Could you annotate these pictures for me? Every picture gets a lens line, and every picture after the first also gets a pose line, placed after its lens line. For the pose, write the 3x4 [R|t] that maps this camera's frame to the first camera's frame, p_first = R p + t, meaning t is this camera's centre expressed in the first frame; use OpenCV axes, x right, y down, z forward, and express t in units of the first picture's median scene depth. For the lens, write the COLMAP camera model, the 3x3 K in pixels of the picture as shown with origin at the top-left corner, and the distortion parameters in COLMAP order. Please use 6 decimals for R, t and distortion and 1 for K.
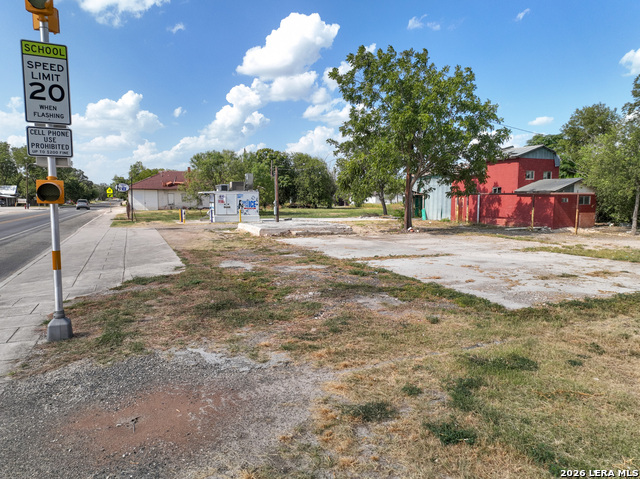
lens RADIAL K [[449.6, 0, 320.0], [0, 449.6, 239.5], [0, 0, 1]] dist [0.003084, 0.004837]
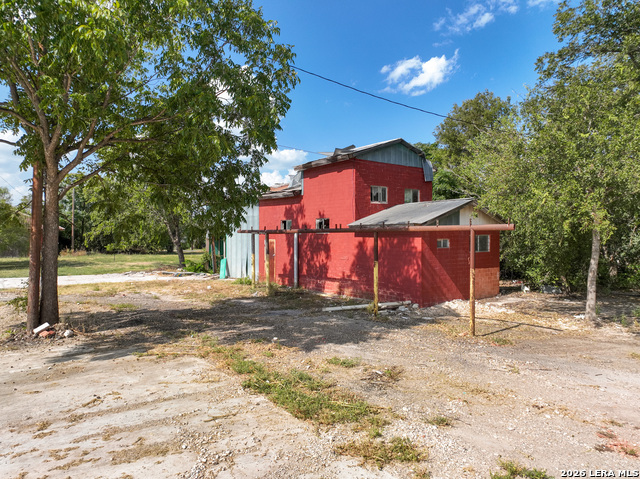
lens RADIAL K [[449.7, 0, 320.0], [0, 449.7, 239.5], [0, 0, 1]] dist [-0.003000, 0.027183]
pose [[0.976400, -0.004923, 0.215913, 0.294570], [0.024499, 0.995812, -0.088086, -0.049739], [-0.214575, 0.091297, 0.972431, 0.529838]]
